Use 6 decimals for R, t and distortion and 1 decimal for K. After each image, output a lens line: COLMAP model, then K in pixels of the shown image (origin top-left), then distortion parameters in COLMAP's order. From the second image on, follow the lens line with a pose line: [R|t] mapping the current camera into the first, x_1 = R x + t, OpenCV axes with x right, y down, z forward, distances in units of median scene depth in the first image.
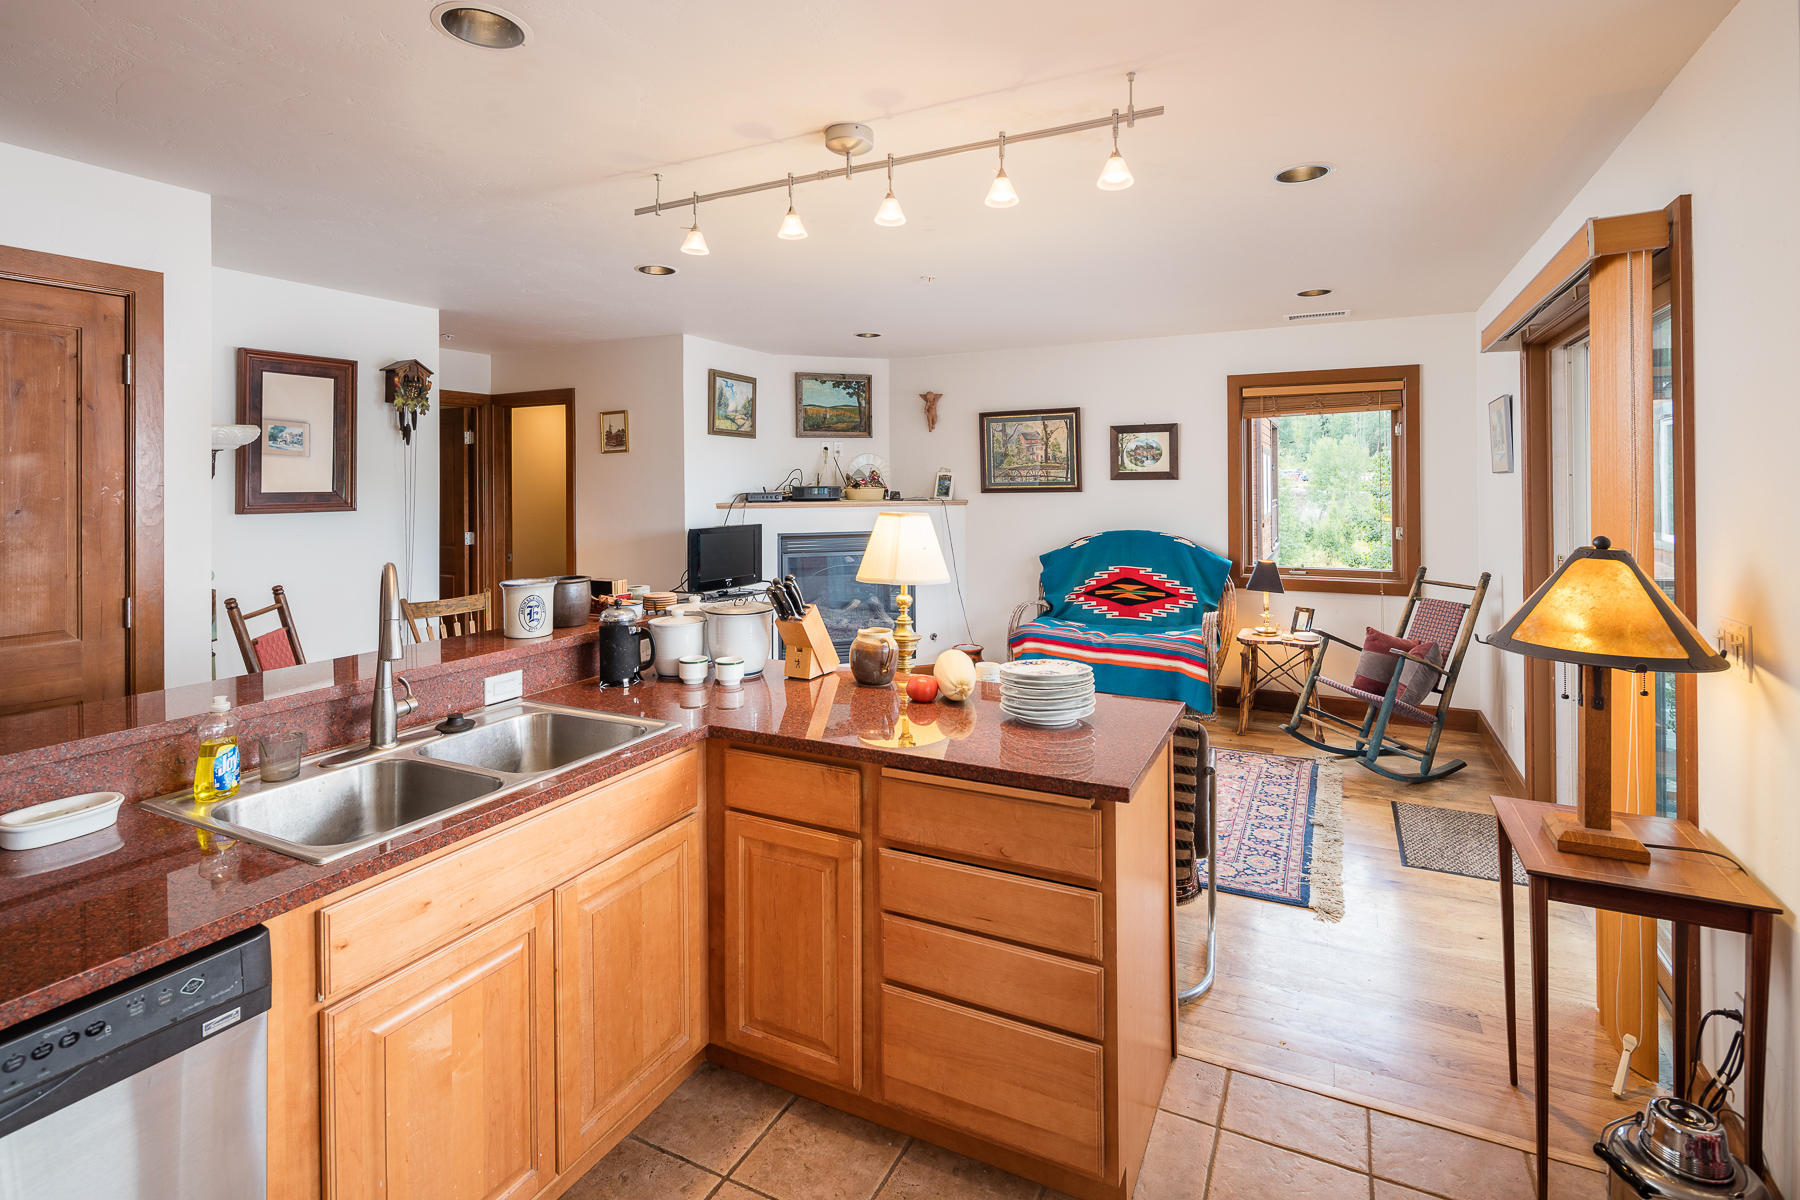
lens RADIAL K [[871.9, 0, 889.8], [0, 871.9, 604.4], [0, 0, 1]] dist [0.002837, -0.000315]
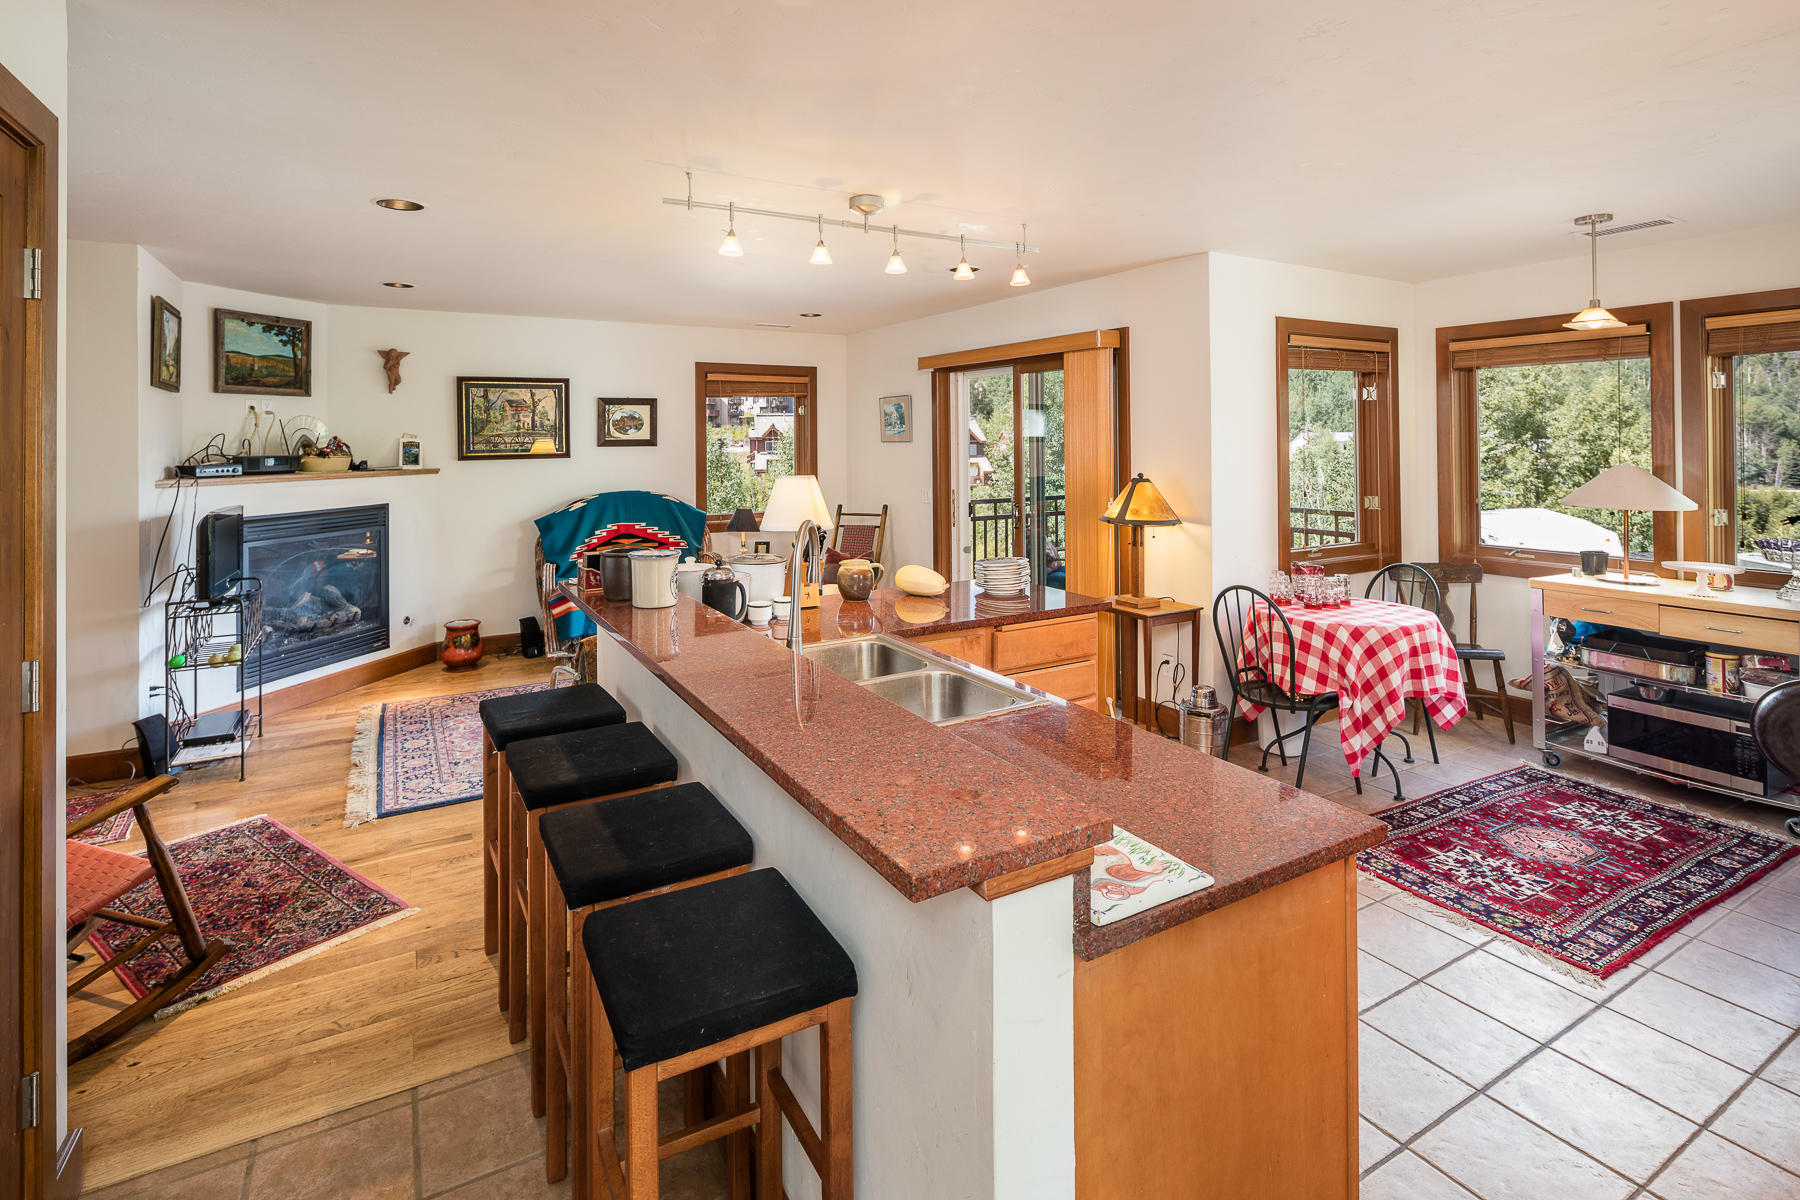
lens RADIAL K [[871.9, 0, 893.5], [0, 871.9, 594.9], [0, 0, 1]] dist [0.002837, -0.000315]
pose [[0.533593, -0.146647, 0.832931, -0.478891], [0.119629, 0.988037, 0.097318, -0.019234], [-0.837238, 0.047715, 0.544753, 0.090951]]
